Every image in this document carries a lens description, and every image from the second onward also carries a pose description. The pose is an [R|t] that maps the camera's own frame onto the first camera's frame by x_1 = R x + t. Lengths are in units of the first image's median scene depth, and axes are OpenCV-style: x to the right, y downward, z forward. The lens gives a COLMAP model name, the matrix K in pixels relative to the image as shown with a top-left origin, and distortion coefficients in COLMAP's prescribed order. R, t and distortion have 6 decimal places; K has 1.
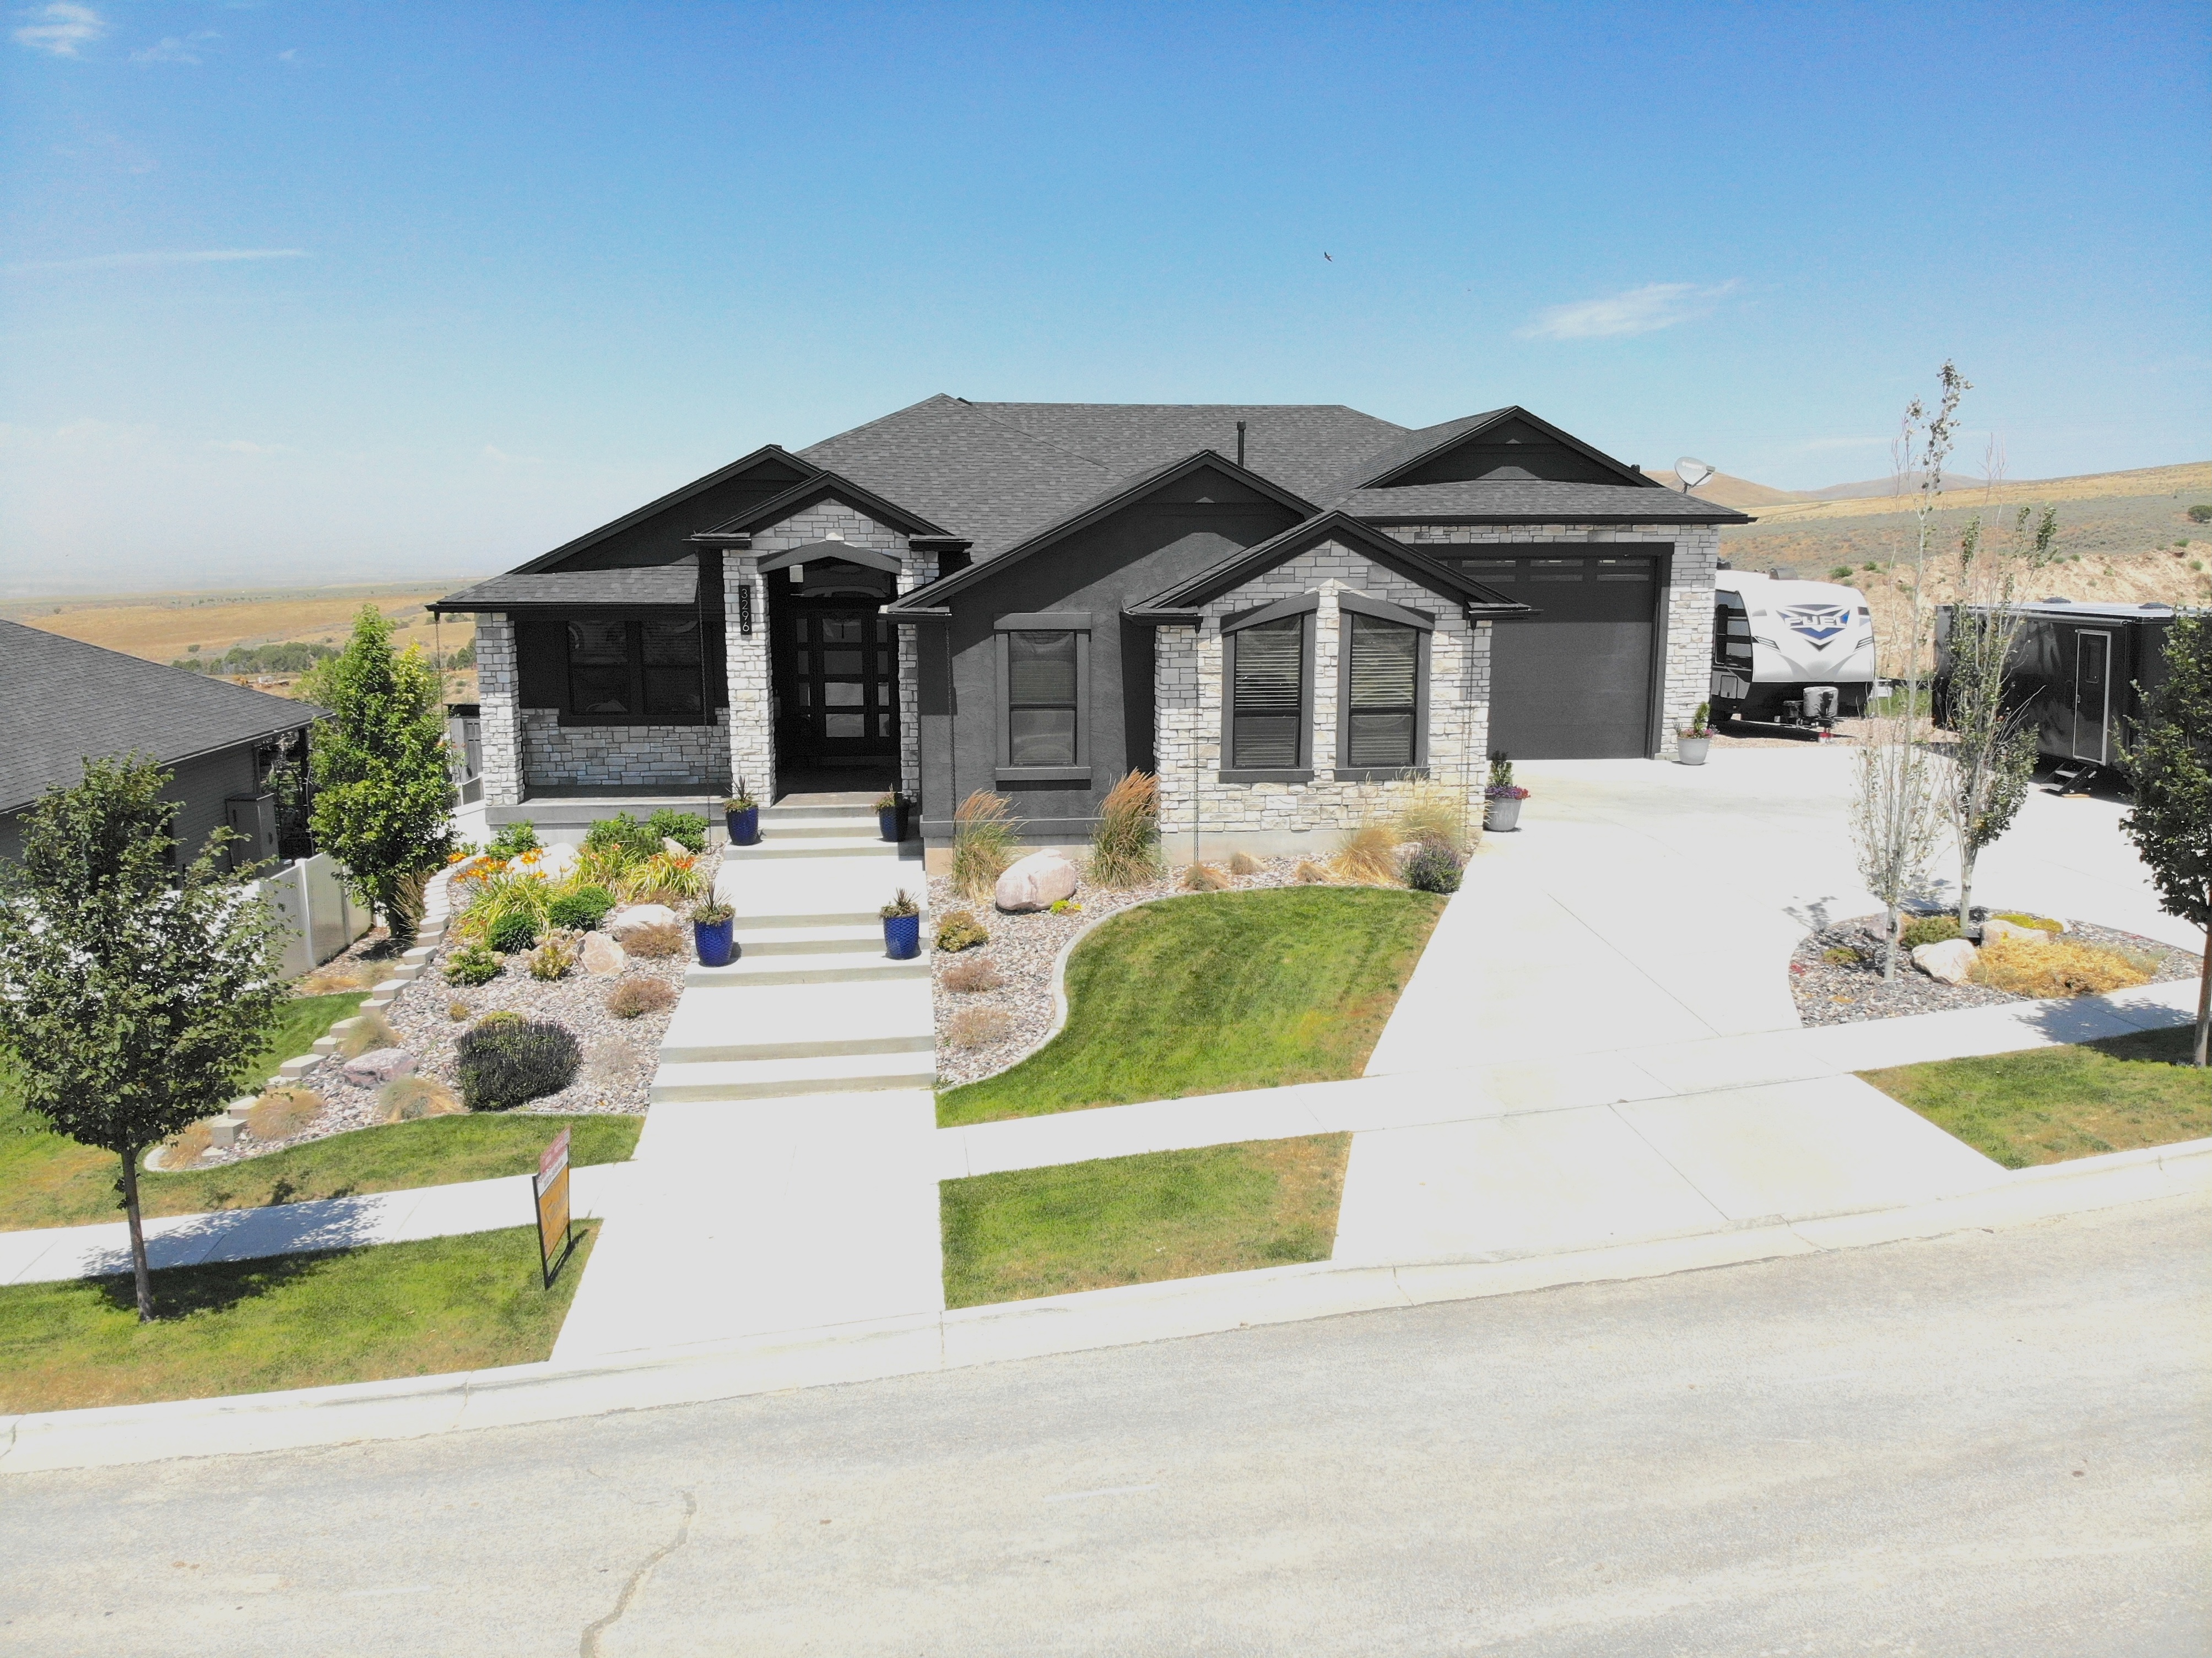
lens RADIAL K [[1593.5, 0, 1106.0], [0, 1593.5, 829.0], [0, 0, 1]] dist [0.101774, -0.232394]
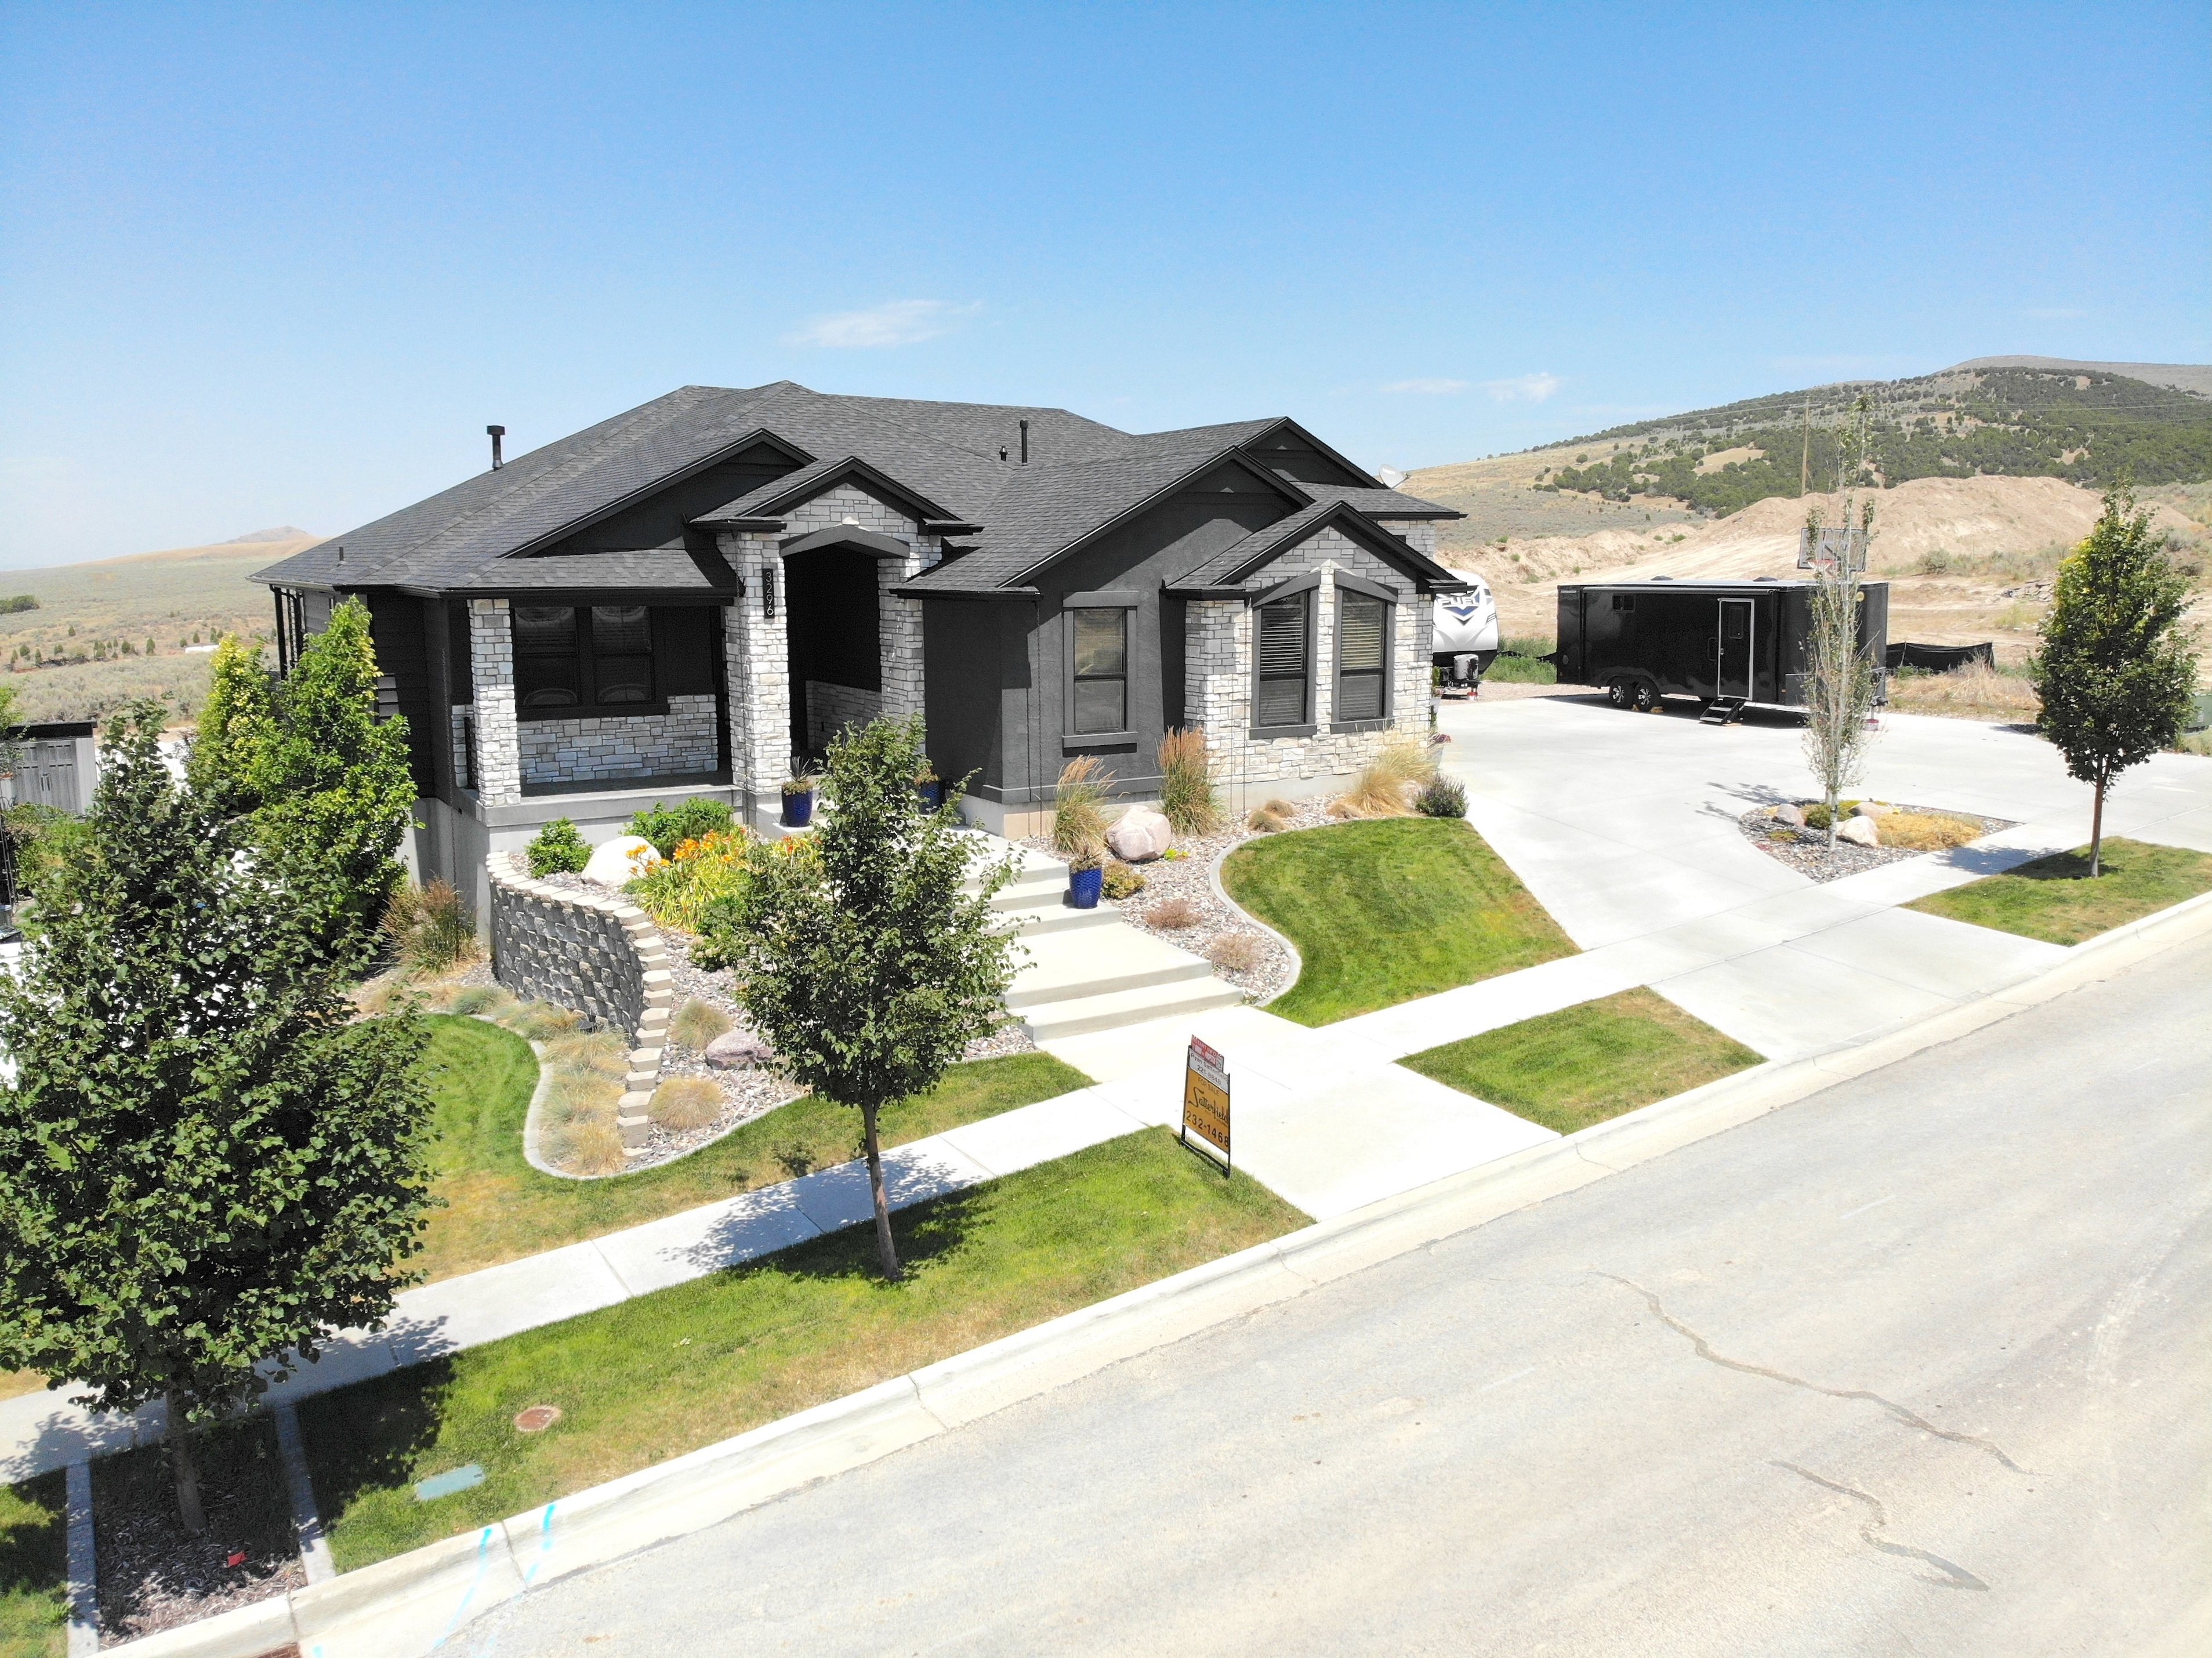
lens RADIAL K [[1593.5, 0, 1106.0], [0, 1593.5, 829.0], [0, 0, 1]] dist [0.101774, -0.232394]
pose [[0.910086, -0.070114, 0.408446, -0.490217], [0.070404, 0.997415, 0.014346, 0.011236], [-0.408396, 0.015700, 0.912670, 0.004493]]
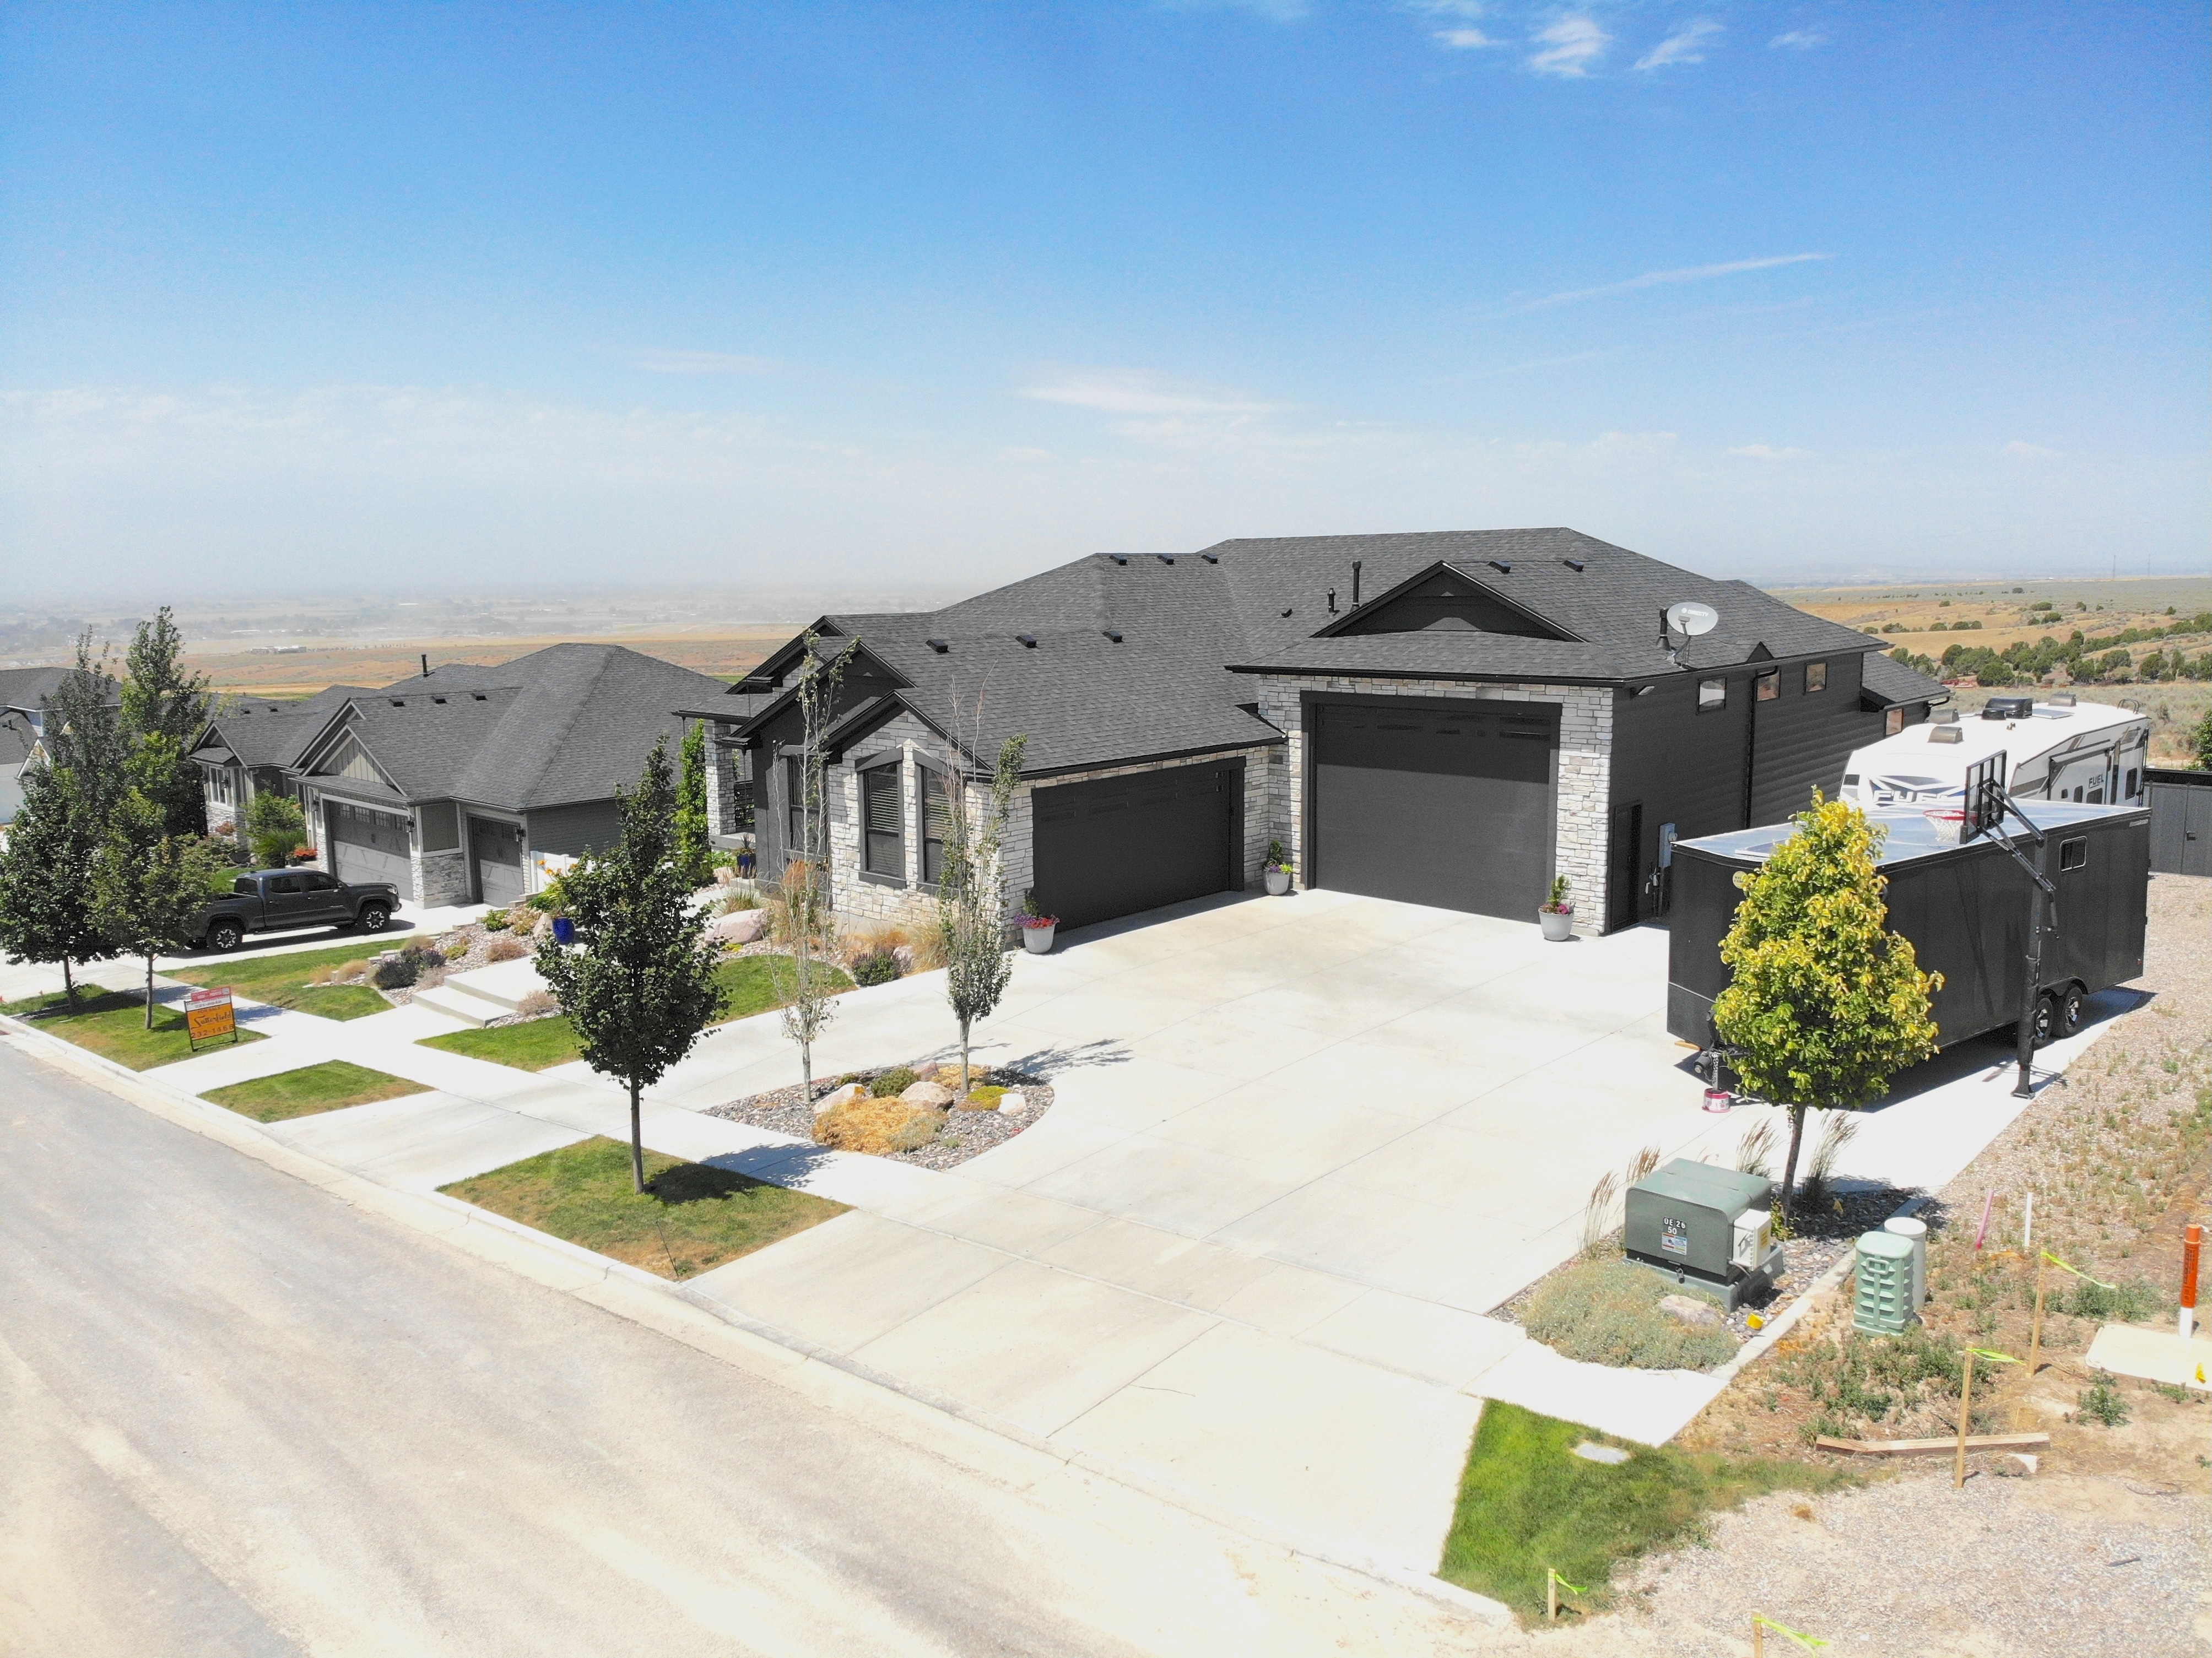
lens RADIAL K [[1593.5, 0, 1106.0], [0, 1593.5, 829.0], [0, 0, 1]] dist [0.101774, -0.232394]
pose [[0.664917, 0.118989, -0.737378, 1.210073], [-0.119146, 0.991485, 0.052556, -0.168745], [0.737353, 0.052911, 0.673432, 0.233868]]
